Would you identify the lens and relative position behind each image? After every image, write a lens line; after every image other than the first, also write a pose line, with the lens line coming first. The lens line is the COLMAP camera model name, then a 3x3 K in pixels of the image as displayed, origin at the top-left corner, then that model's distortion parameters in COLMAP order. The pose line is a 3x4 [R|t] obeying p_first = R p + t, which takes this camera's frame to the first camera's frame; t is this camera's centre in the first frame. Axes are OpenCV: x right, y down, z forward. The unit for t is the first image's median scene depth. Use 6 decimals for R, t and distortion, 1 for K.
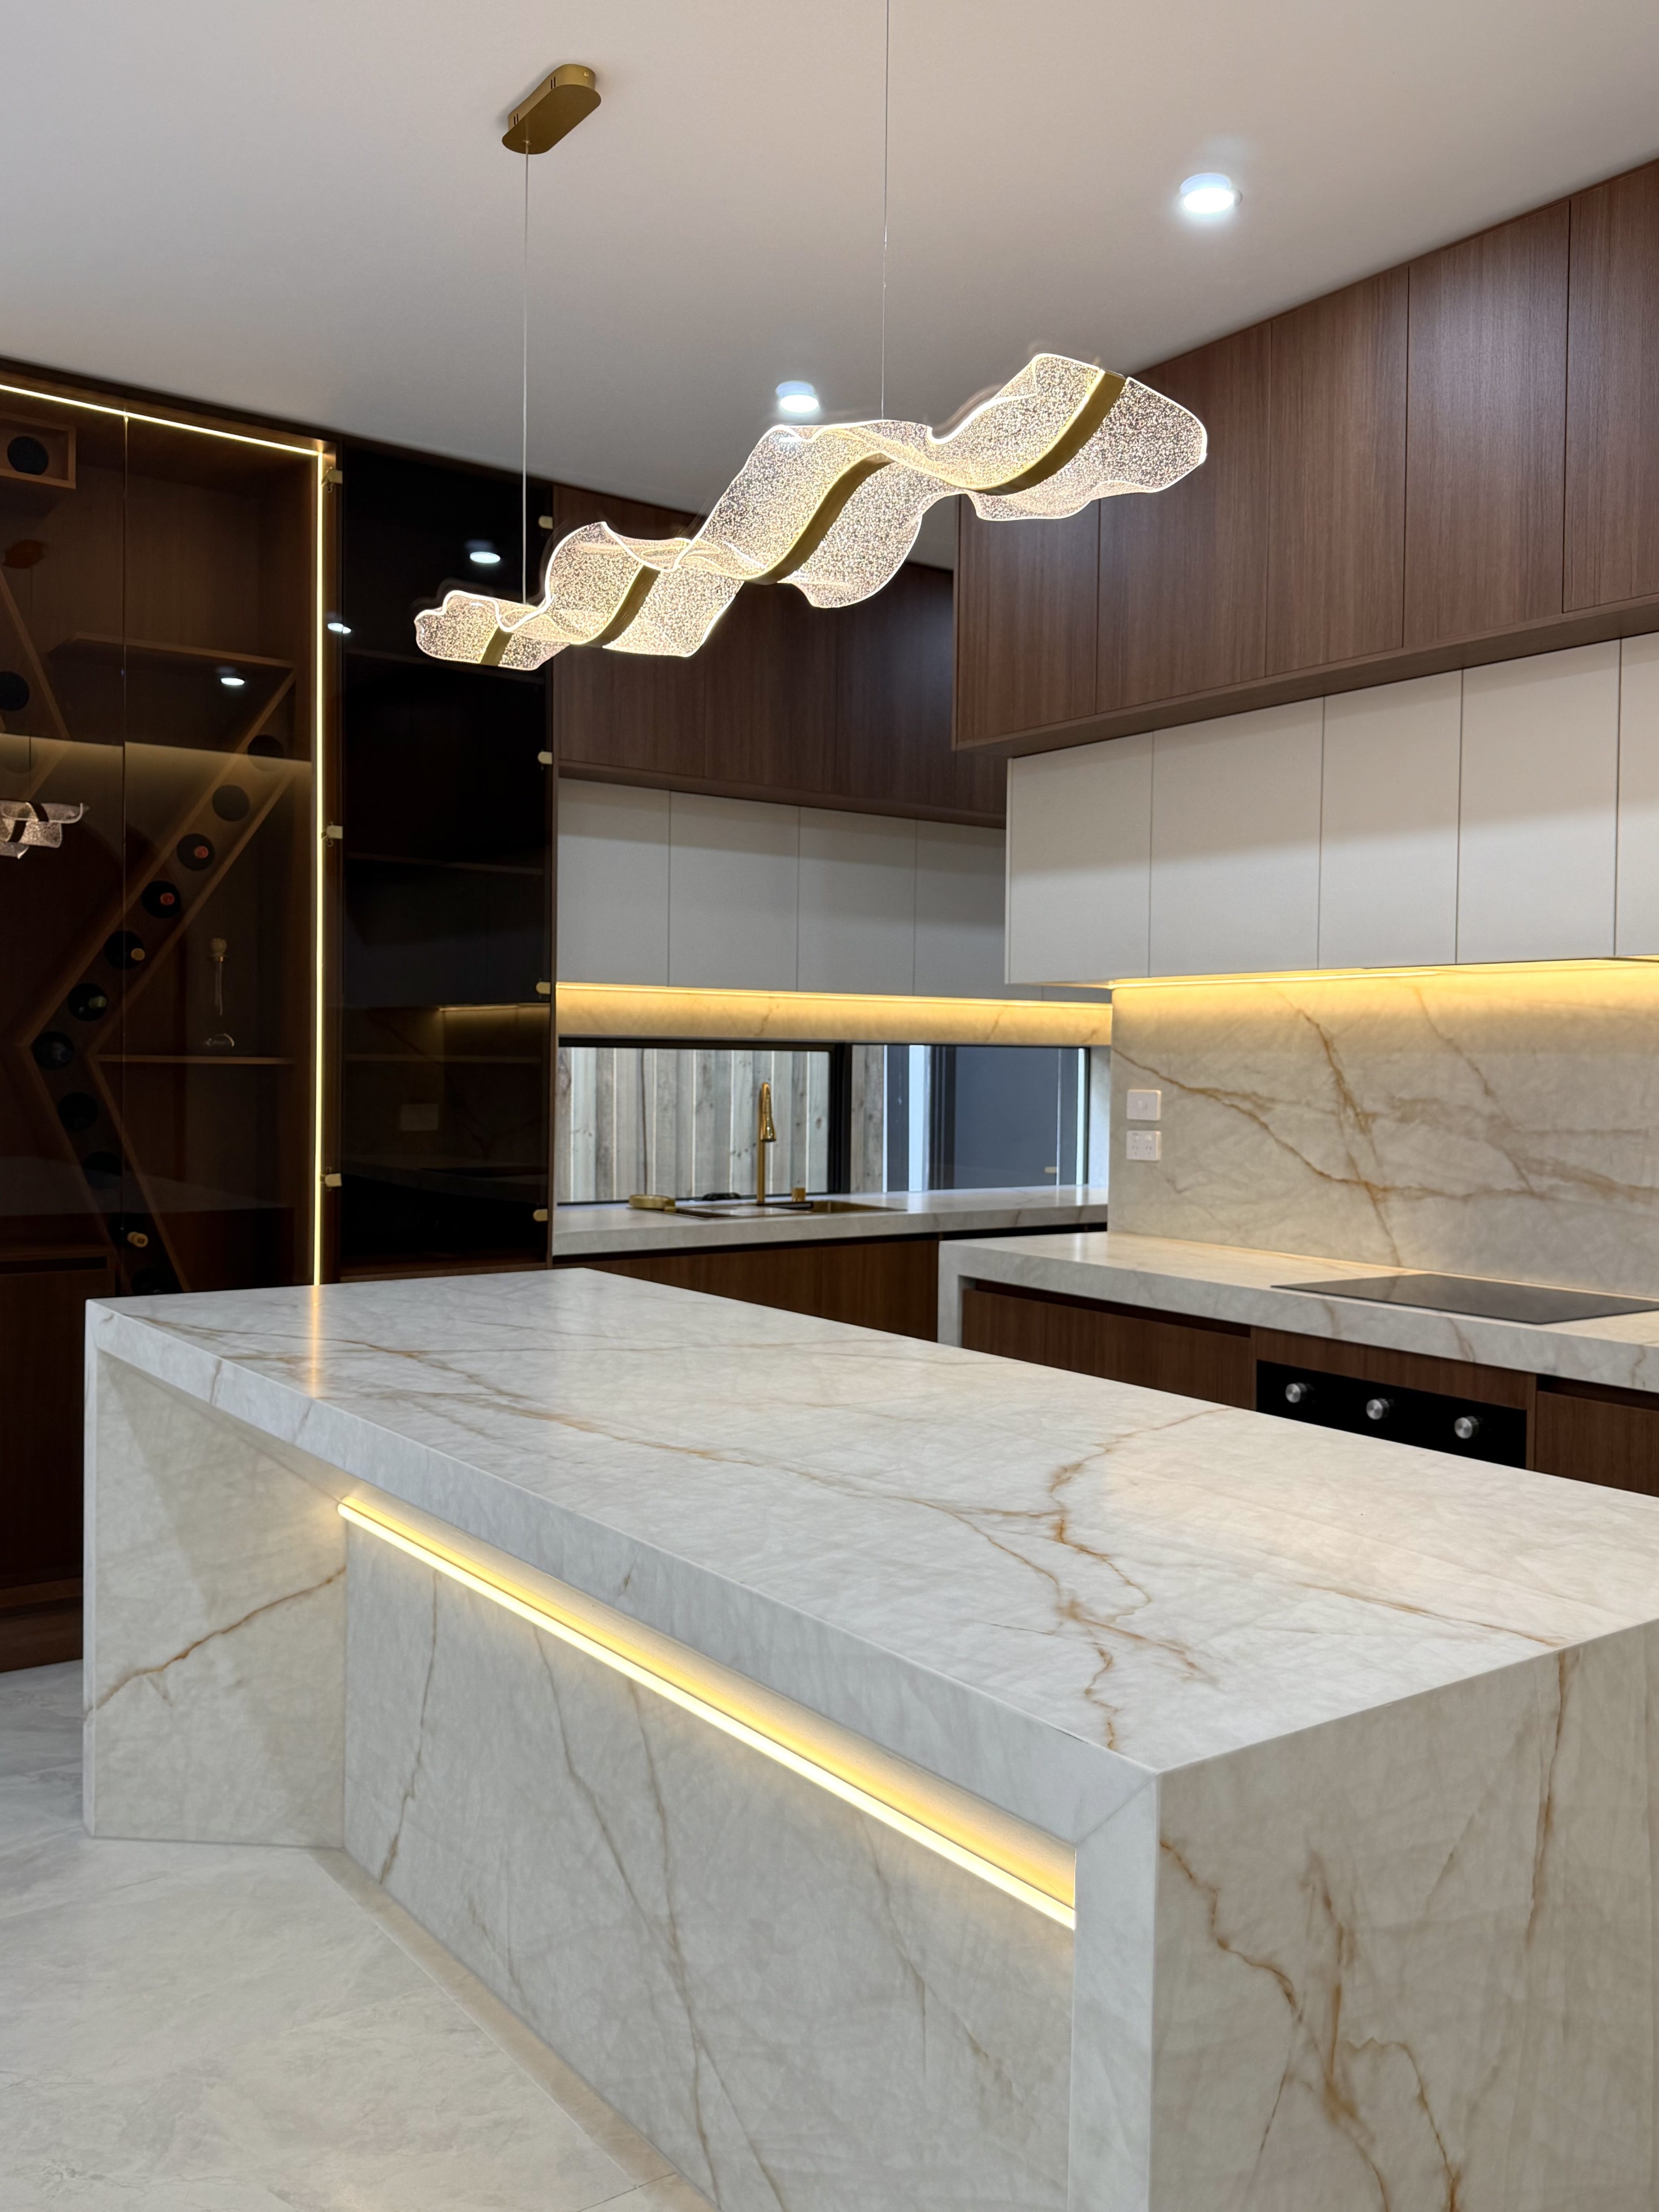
lens RADIAL K [[1805.1, 0, 832.1], [0, 1805.1, 1110.9], [0, 0, 1]] dist [0.178154, -0.383305]
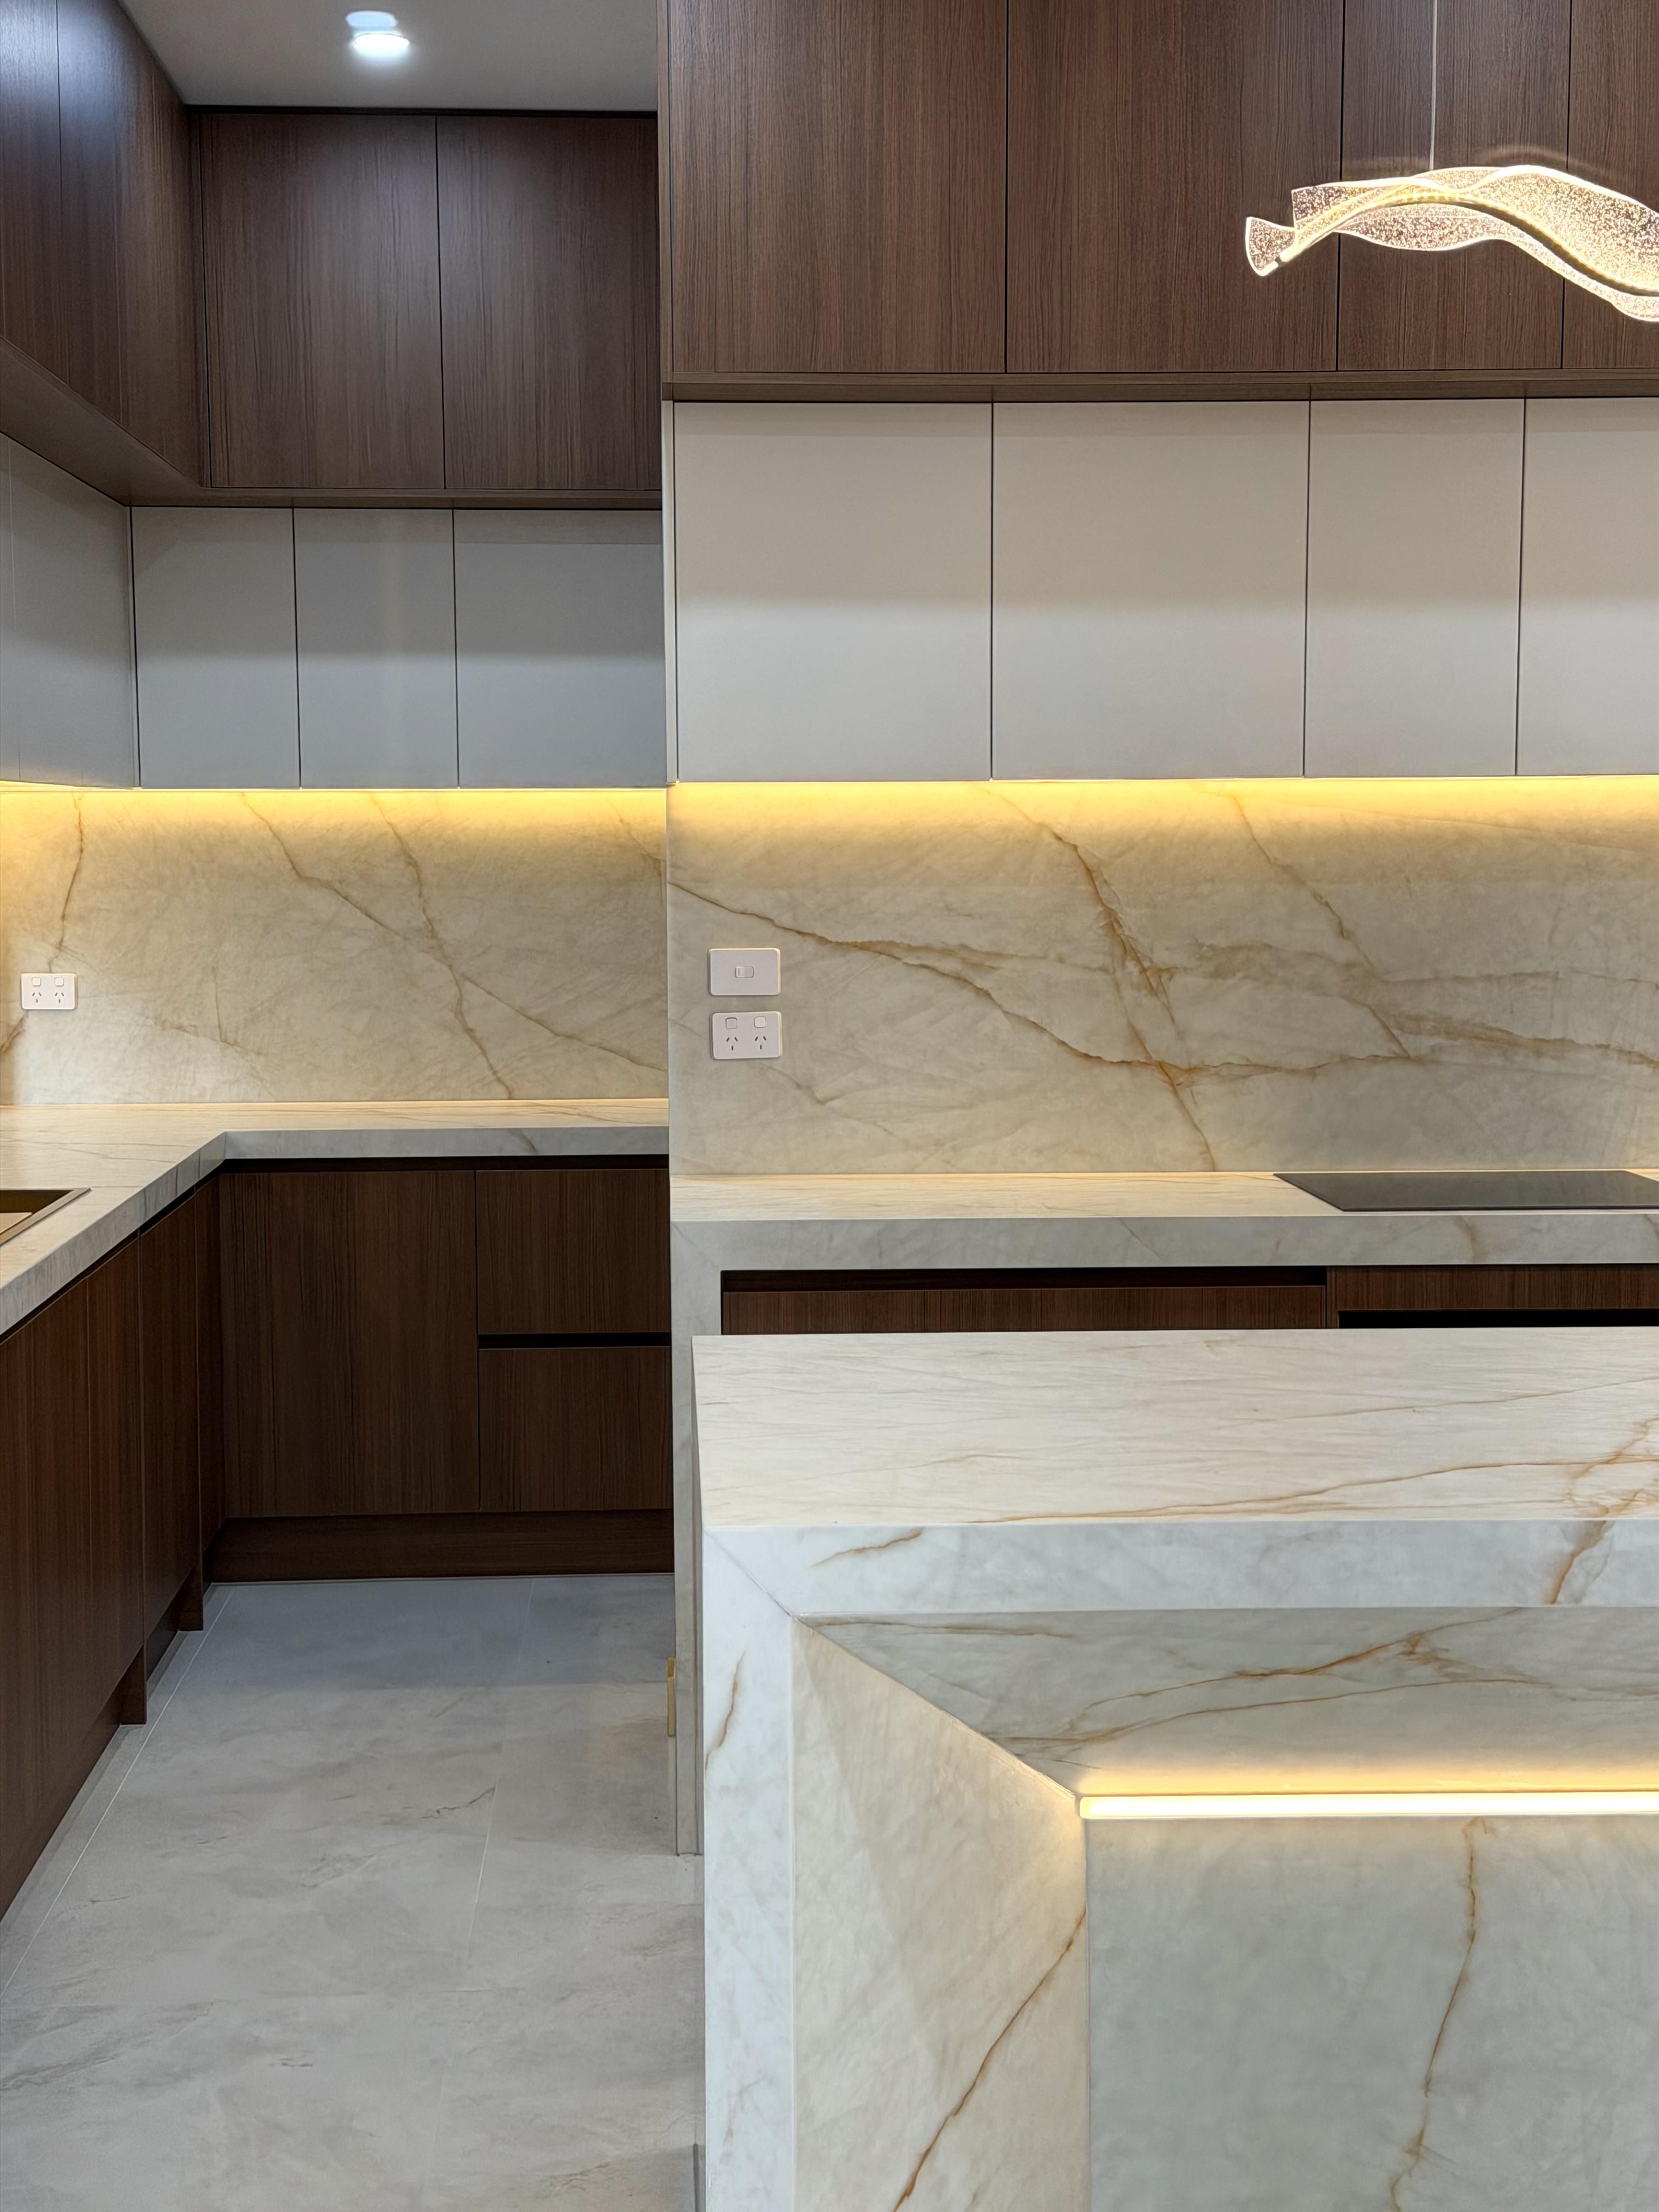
lens RADIAL K [[3076.9, 0, 829.5], [0, 3076.9, 1106.0], [0, 0, 1]] dist [0.170762, -0.280492]
pose [[0.543963, -0.091393, 0.834117, -0.842273], [0.035607, 0.995670, 0.085874, -0.056300], [-0.838353, -0.017012, 0.544862, 0.452955]]
